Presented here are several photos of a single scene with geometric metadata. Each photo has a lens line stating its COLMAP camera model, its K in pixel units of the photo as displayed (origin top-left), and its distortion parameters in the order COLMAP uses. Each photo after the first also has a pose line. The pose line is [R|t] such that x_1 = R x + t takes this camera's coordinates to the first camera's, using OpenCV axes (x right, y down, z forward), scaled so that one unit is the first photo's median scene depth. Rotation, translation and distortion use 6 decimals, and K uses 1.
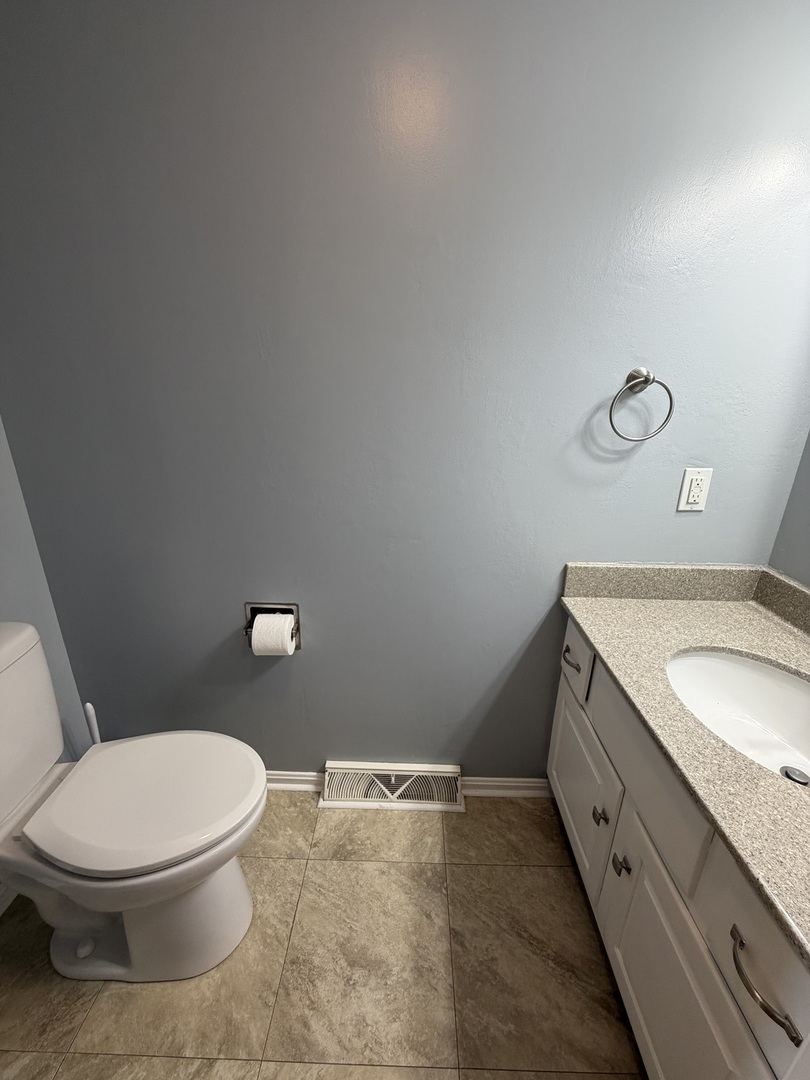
lens RADIAL K [[431.8, 0, 413.5], [0, 431.8, 545.9], [0, 0, 1]] dist [0.002950, 0.000811]
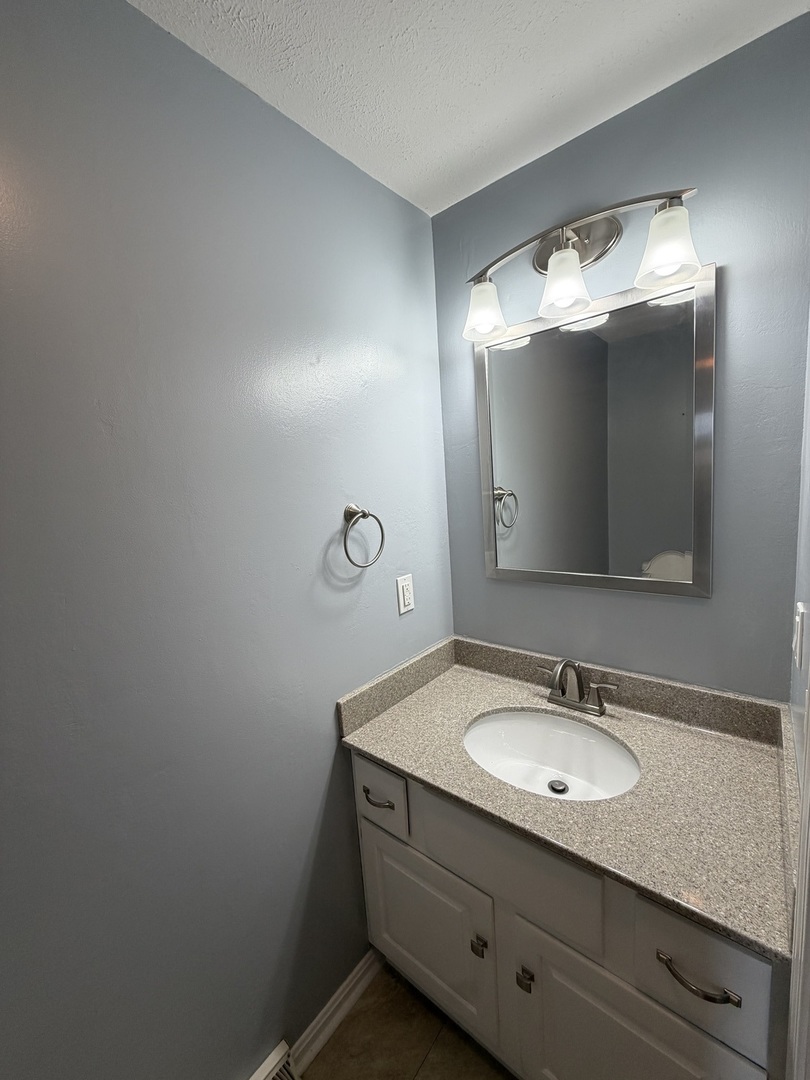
lens RADIAL K [[431.8, 0, 402.7], [0, 431.8, 545.5], [0, 0, 1]] dist [0.002950, 0.000811]
pose [[0.622455, -0.168747, 0.764247, -0.226331], [0.334322, 0.940236, -0.064689, -0.178650], [-0.707657, 0.295770, 0.641671, 0.213122]]
